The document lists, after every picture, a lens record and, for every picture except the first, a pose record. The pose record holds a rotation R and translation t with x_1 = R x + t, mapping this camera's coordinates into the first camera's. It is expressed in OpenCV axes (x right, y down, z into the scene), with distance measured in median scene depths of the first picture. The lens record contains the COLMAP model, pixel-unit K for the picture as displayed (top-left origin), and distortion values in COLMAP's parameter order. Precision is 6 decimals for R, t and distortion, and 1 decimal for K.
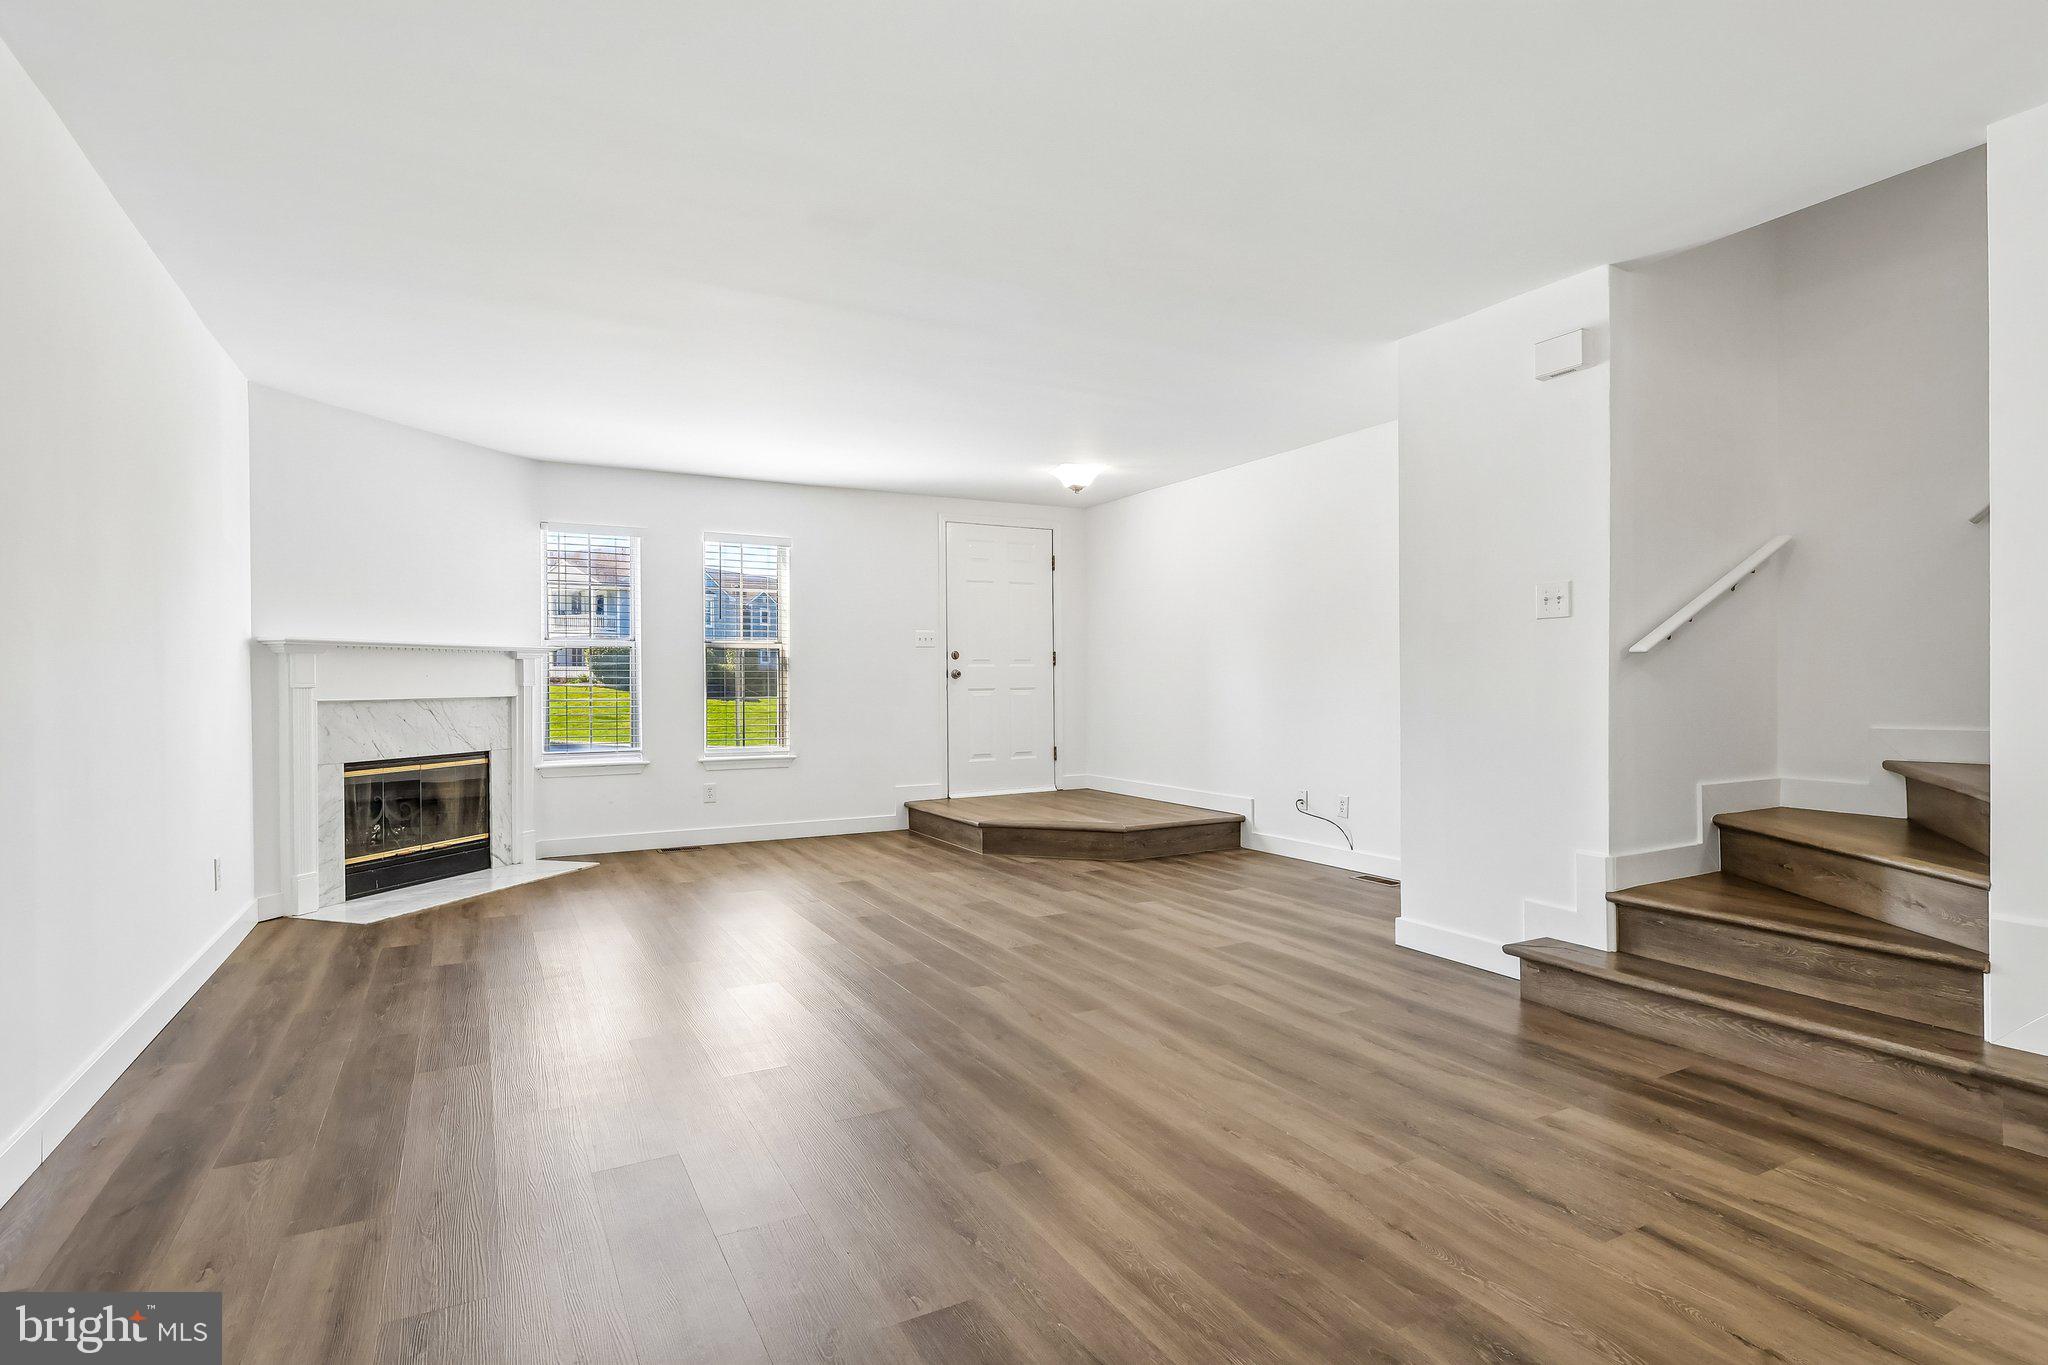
lens RADIAL K [[1013.3, 0, 1015.1], [0, 1013.3, 682.7], [0, 0, 1]] dist [0.000339, 0.001399]
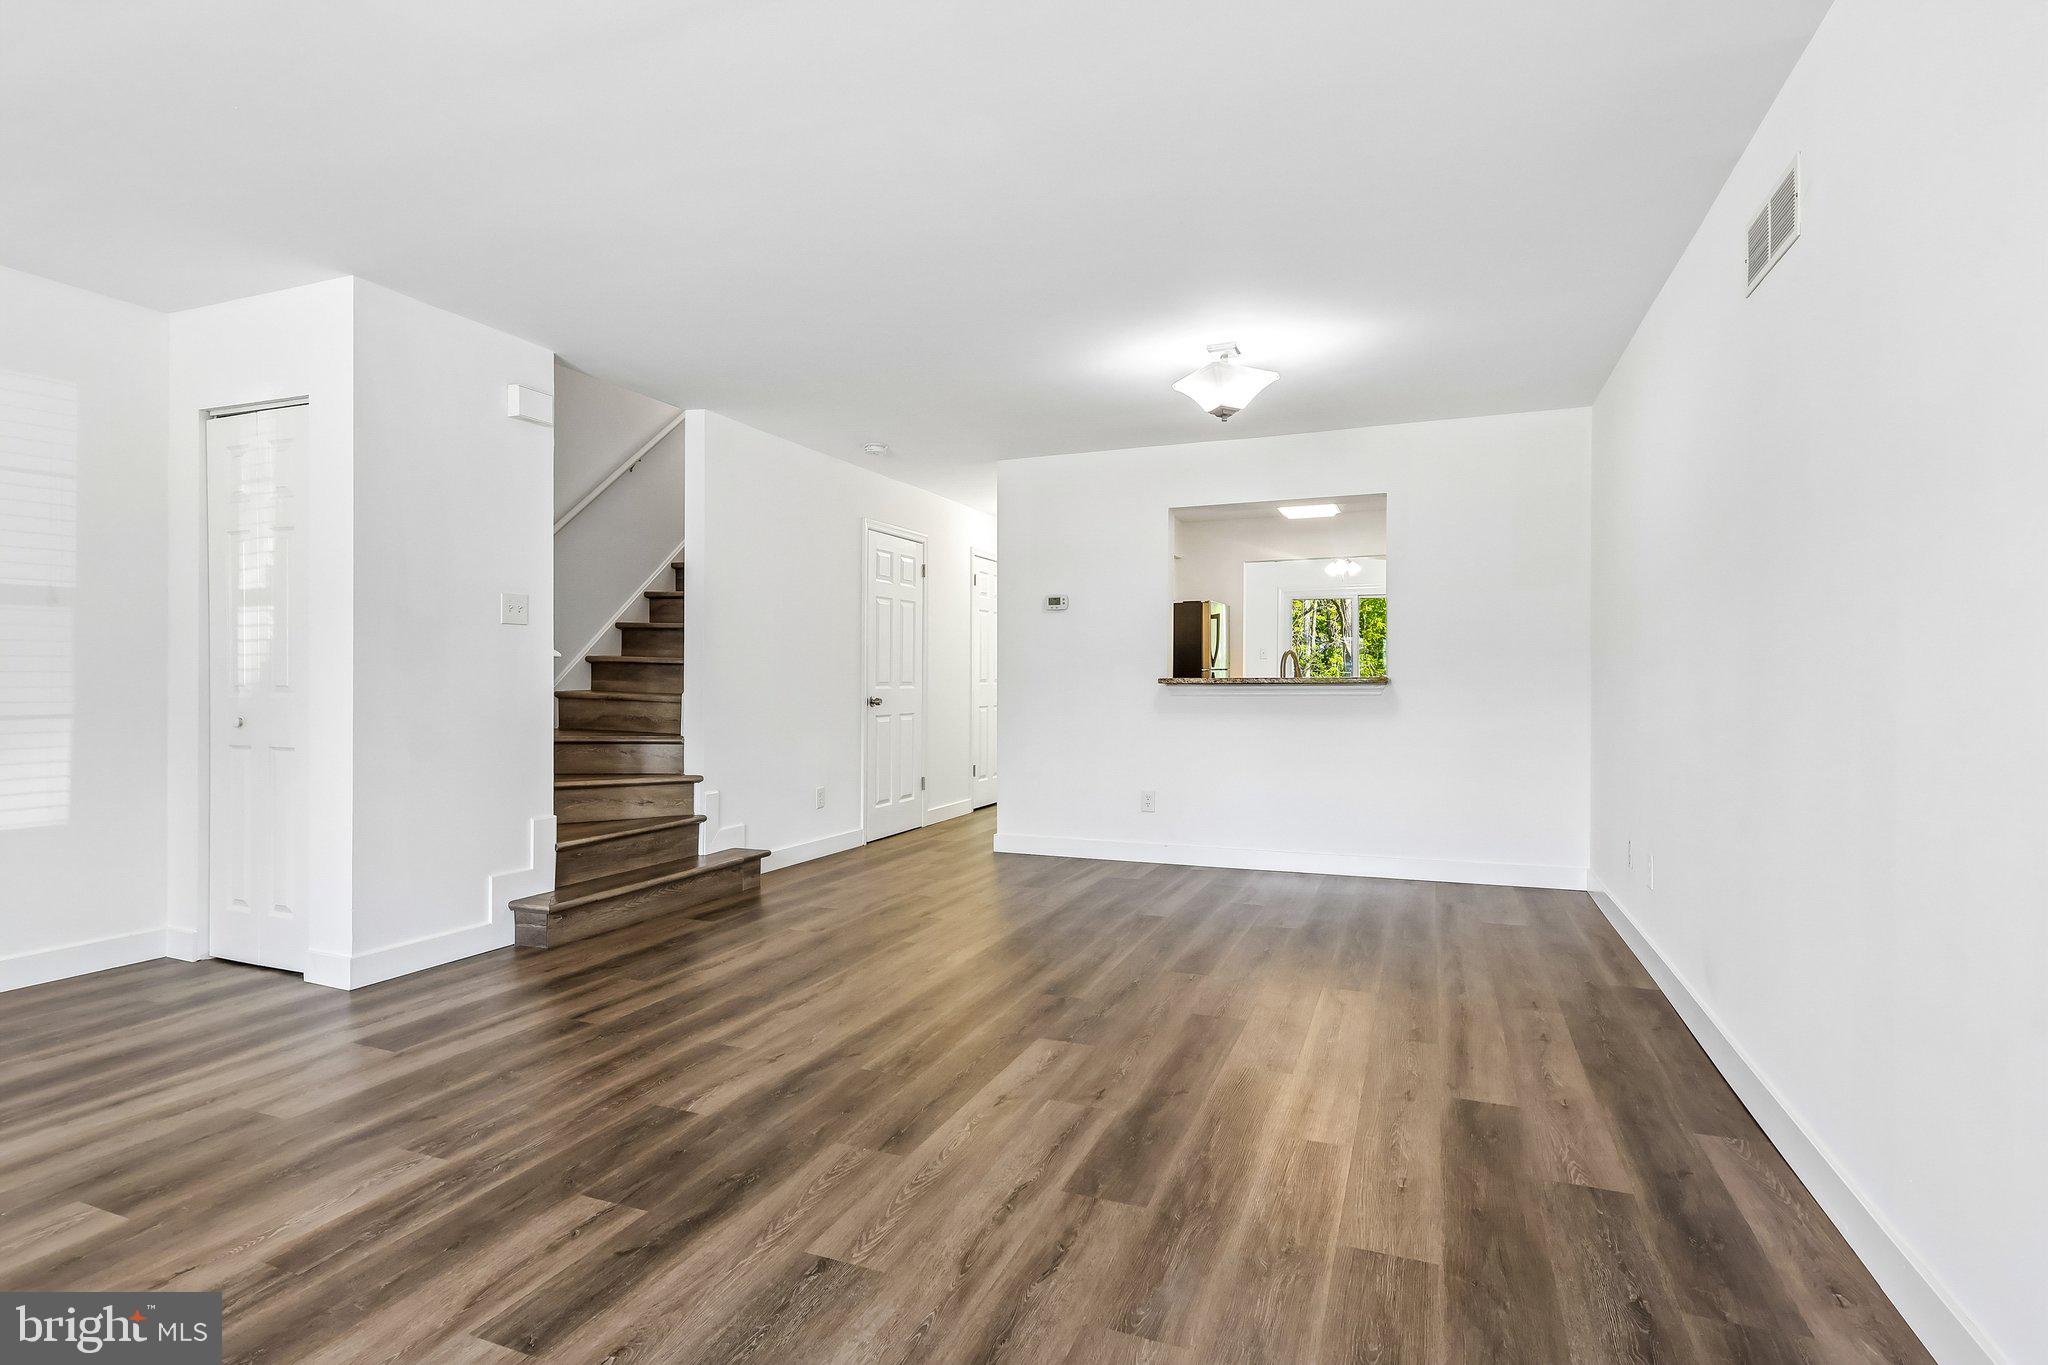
lens RADIAL K [[1013.3, 0, 1021.9], [0, 1013.3, 684.8], [0, 0, 1]] dist [0.000339, 0.001399]
pose [[-0.640947, -0.000368, 0.767585, -0.508597], [0.001754, 0.999997, 0.001944, 0.003079], [-0.767583, 0.002592, -0.640944, 0.900129]]
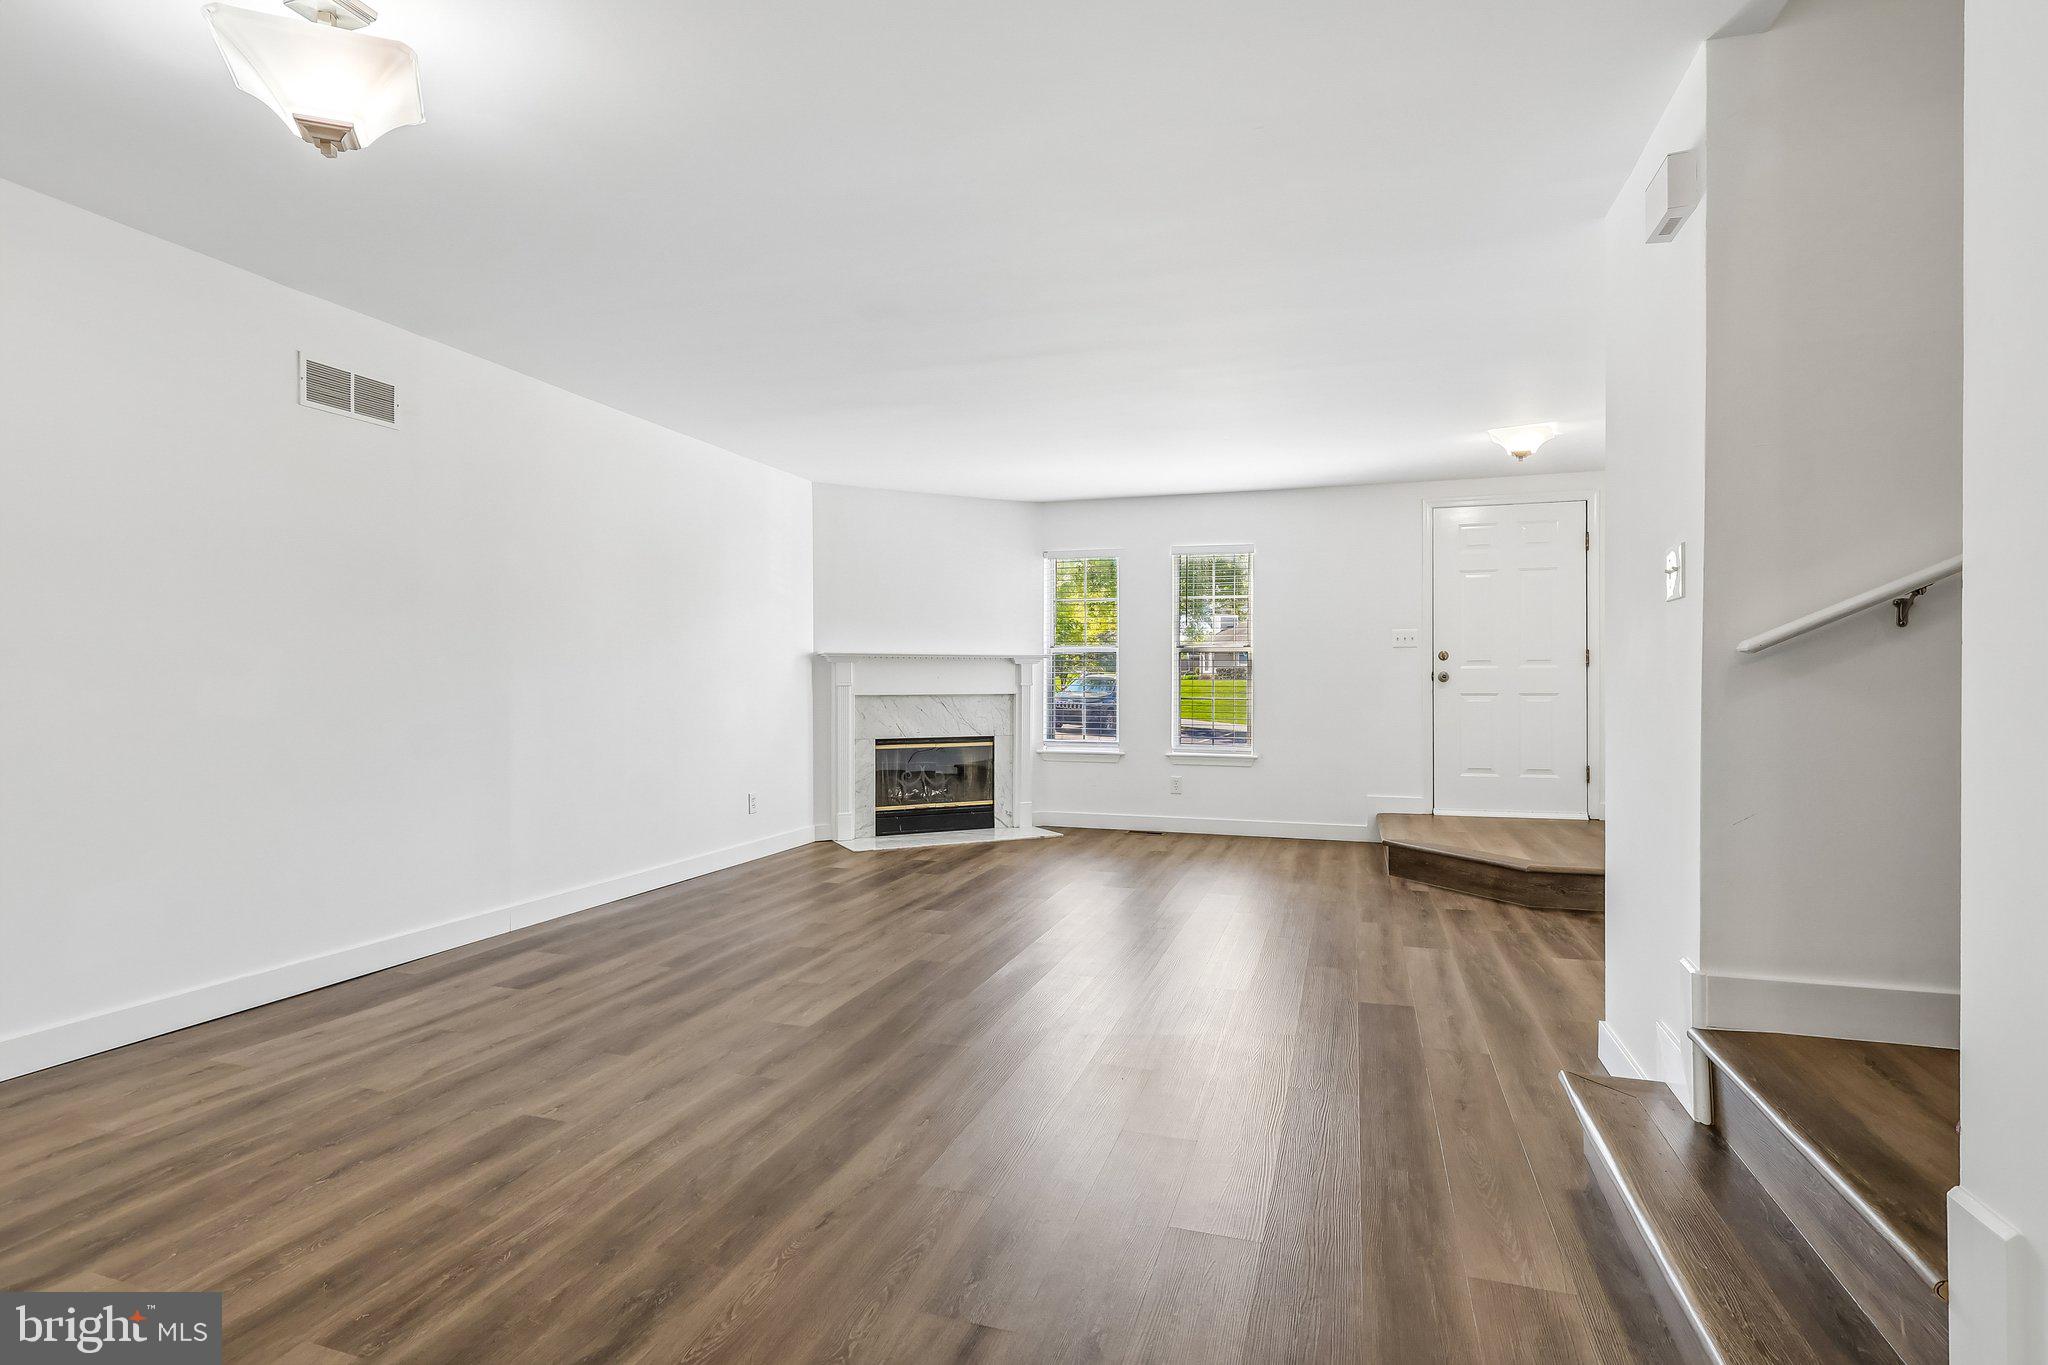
lens RADIAL K [[1013.3, 0, 1021.7], [0, 1013.3, 687.4], [0, 0, 1]] dist [0.000339, 0.001399]
pose [[0.690749, 0.011056, -0.723010, 0.495519], [-0.006516, 0.999938, 0.009065, -0.007043], [0.723065, -0.001551, 0.690778, 0.166593]]
